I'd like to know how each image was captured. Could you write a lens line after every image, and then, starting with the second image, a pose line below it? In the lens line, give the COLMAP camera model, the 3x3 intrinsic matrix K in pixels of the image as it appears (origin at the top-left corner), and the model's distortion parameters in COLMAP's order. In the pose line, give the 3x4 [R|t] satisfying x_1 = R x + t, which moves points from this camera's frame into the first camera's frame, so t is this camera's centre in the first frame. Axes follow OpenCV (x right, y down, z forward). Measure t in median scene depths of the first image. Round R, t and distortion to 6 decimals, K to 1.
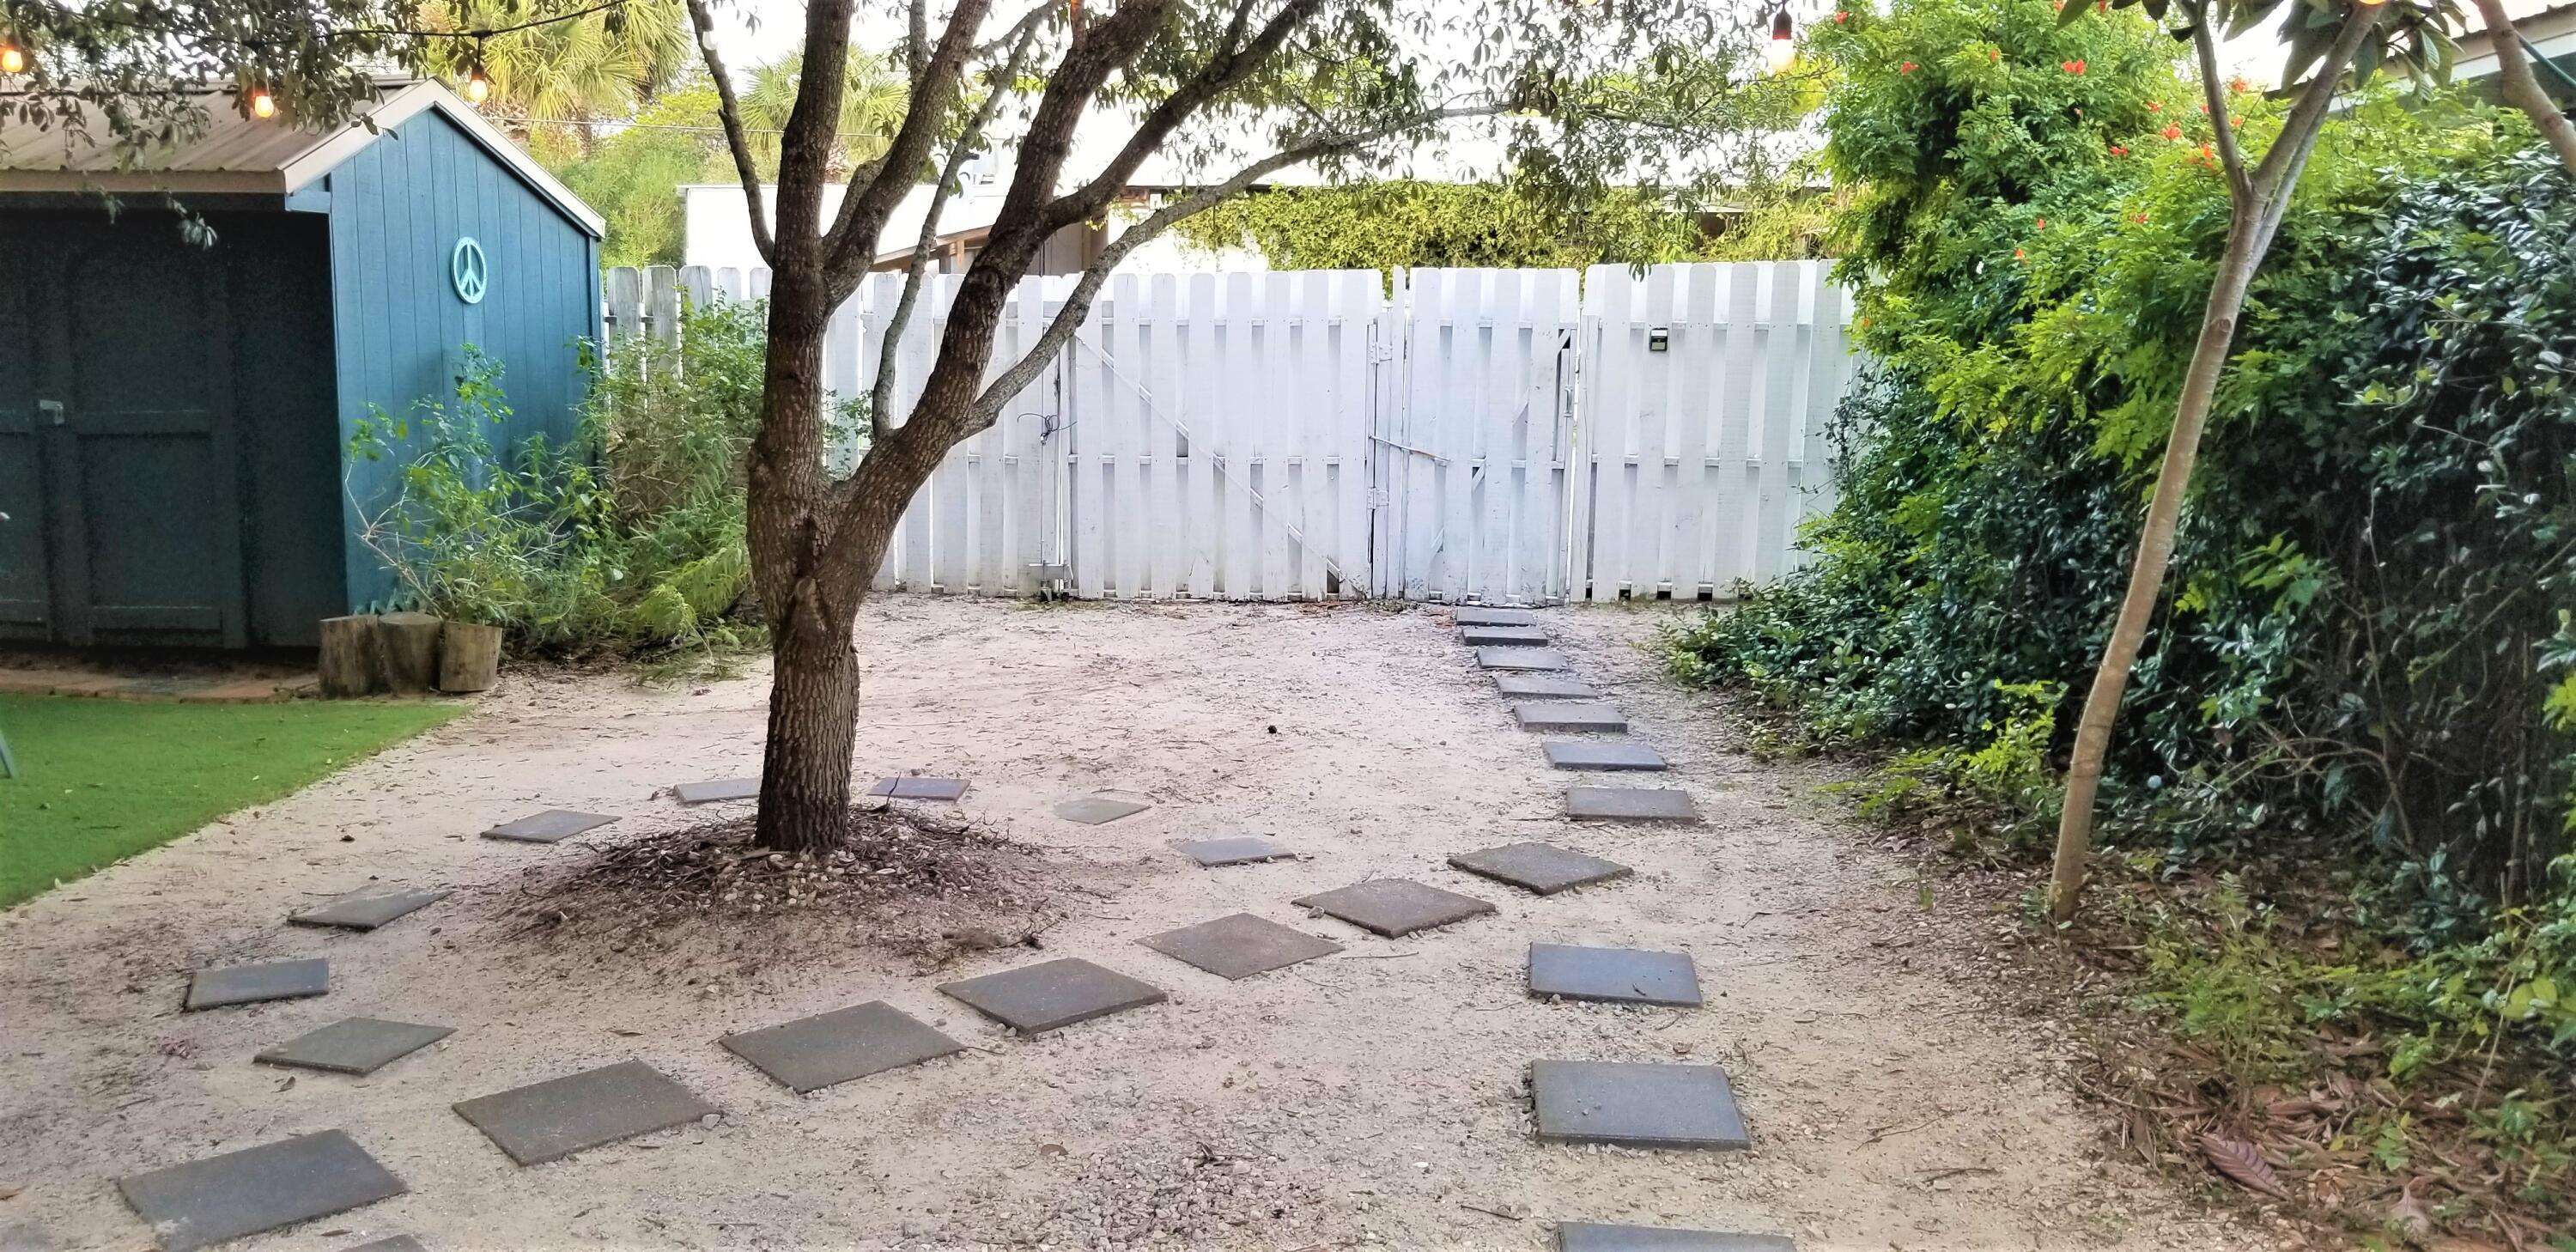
lens RADIAL K [[1979.4, 0, 1288.0], [0, 1979.4, 626.0], [0, 0, 1]] dist [0.101589, -0.183857]
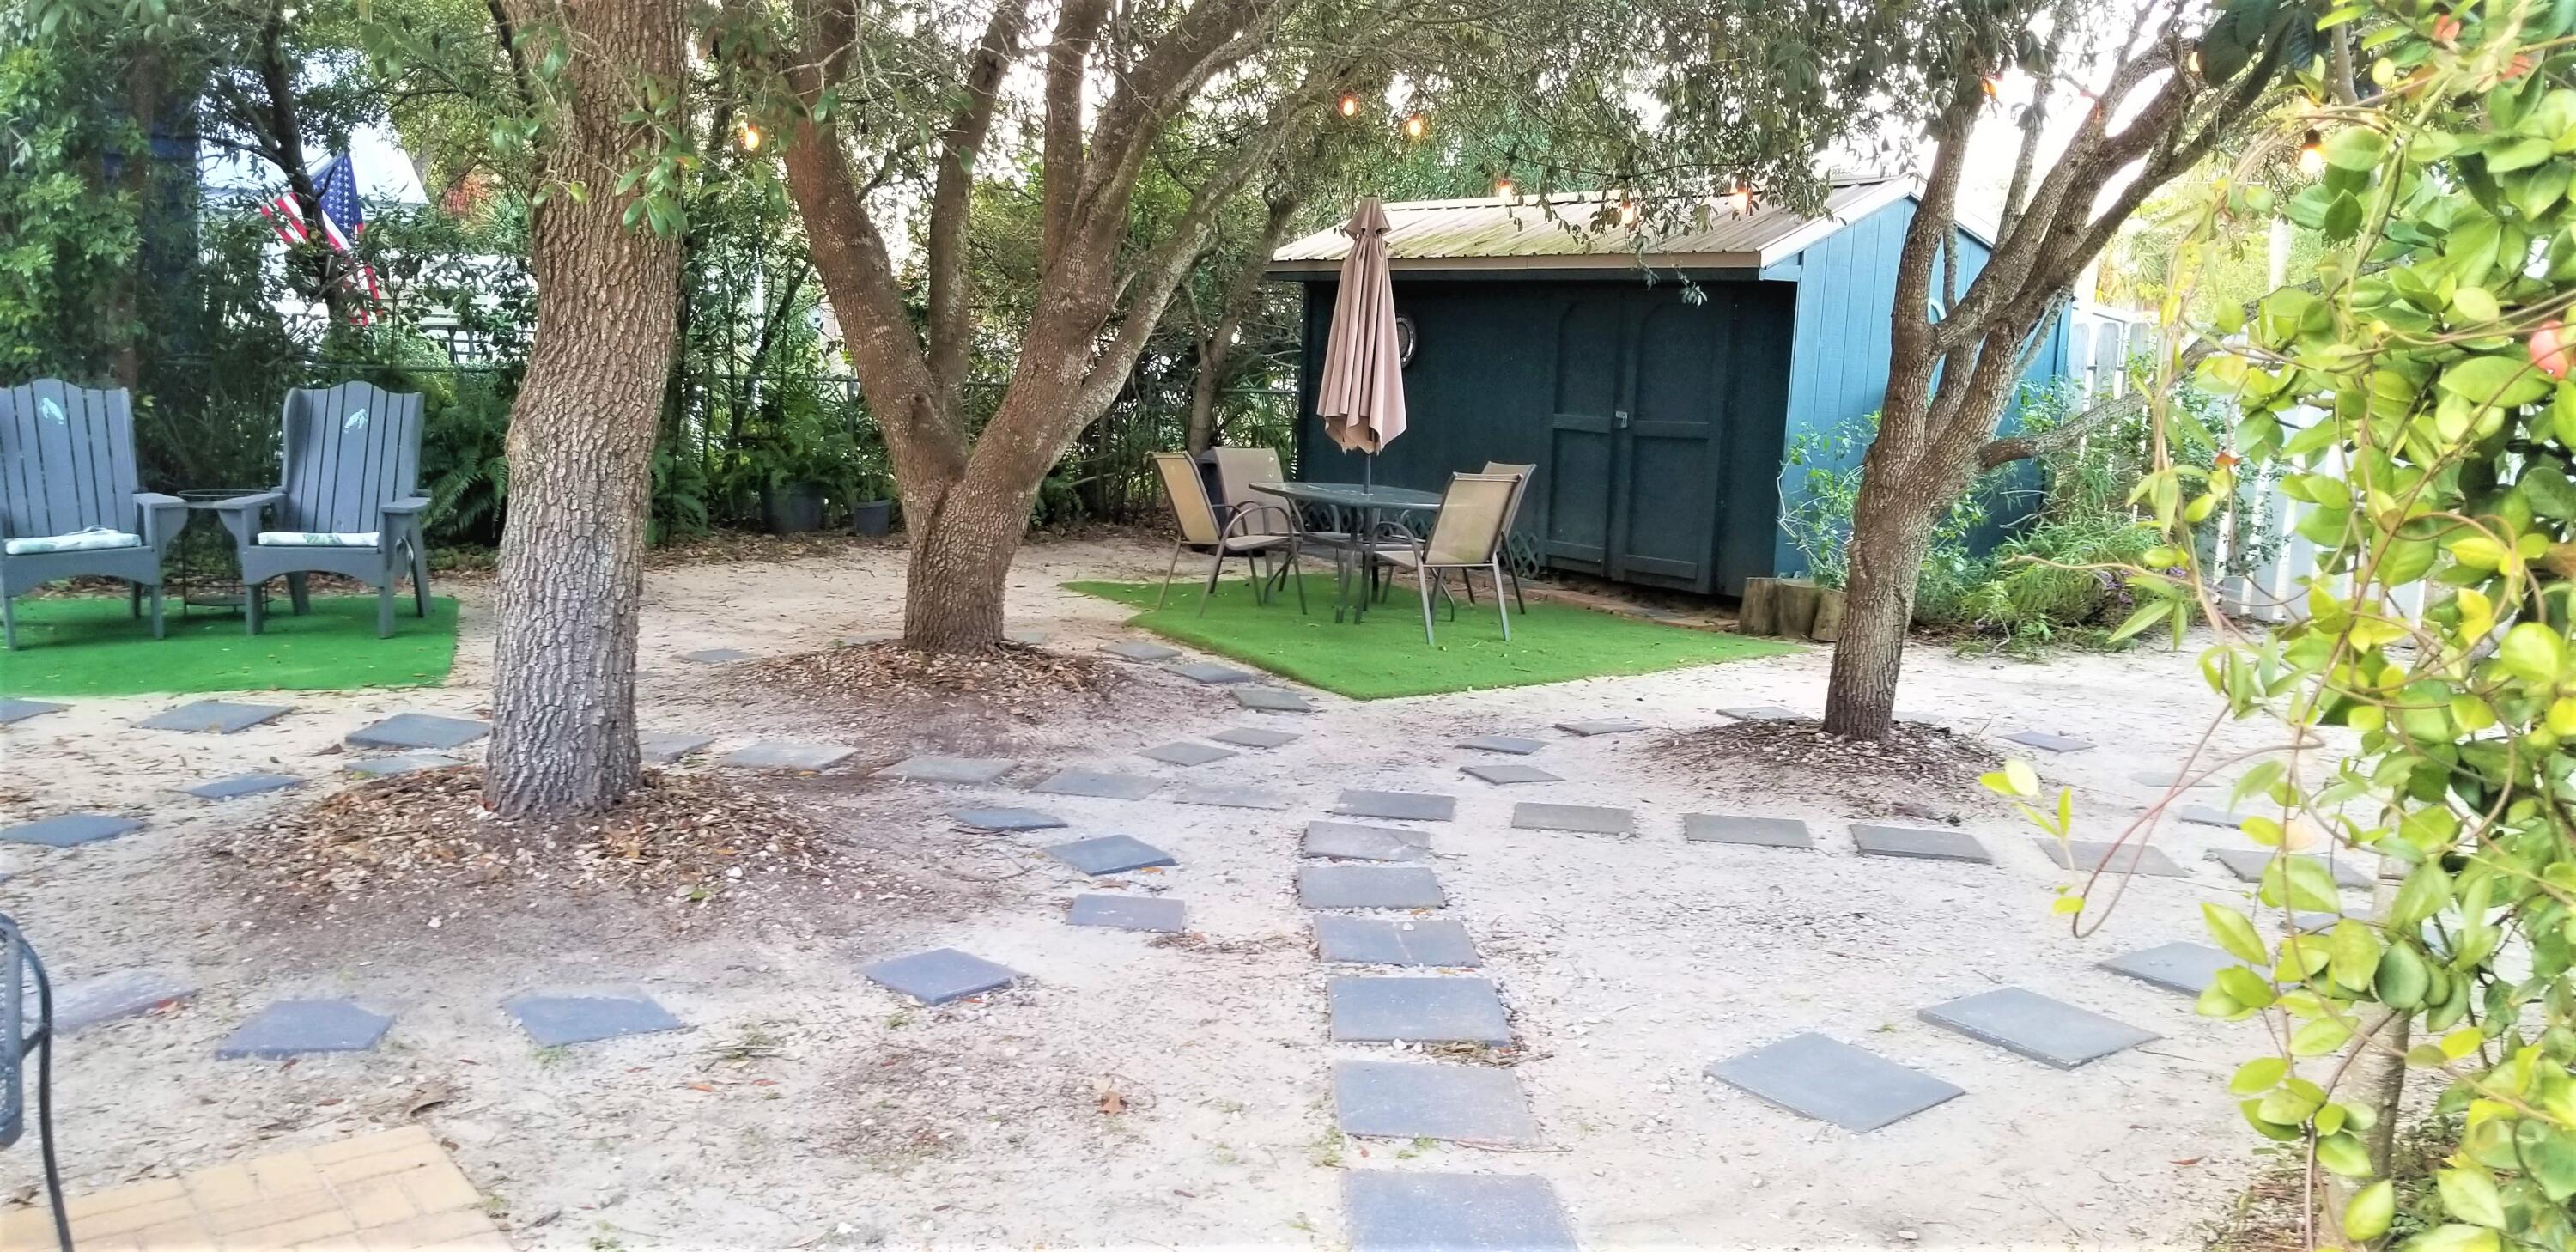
lens RADIAL K [[1979.4, 0, 1288.0], [0, 1979.4, 626.0], [0, 0, 1]] dist [0.101589, -0.183857]
pose [[0.664867, 0.119709, -0.737307, 0.324840], [-0.138123, 0.989755, 0.036144, 0.024719], [0.734081, 0.077808, 0.674590, -0.148191]]
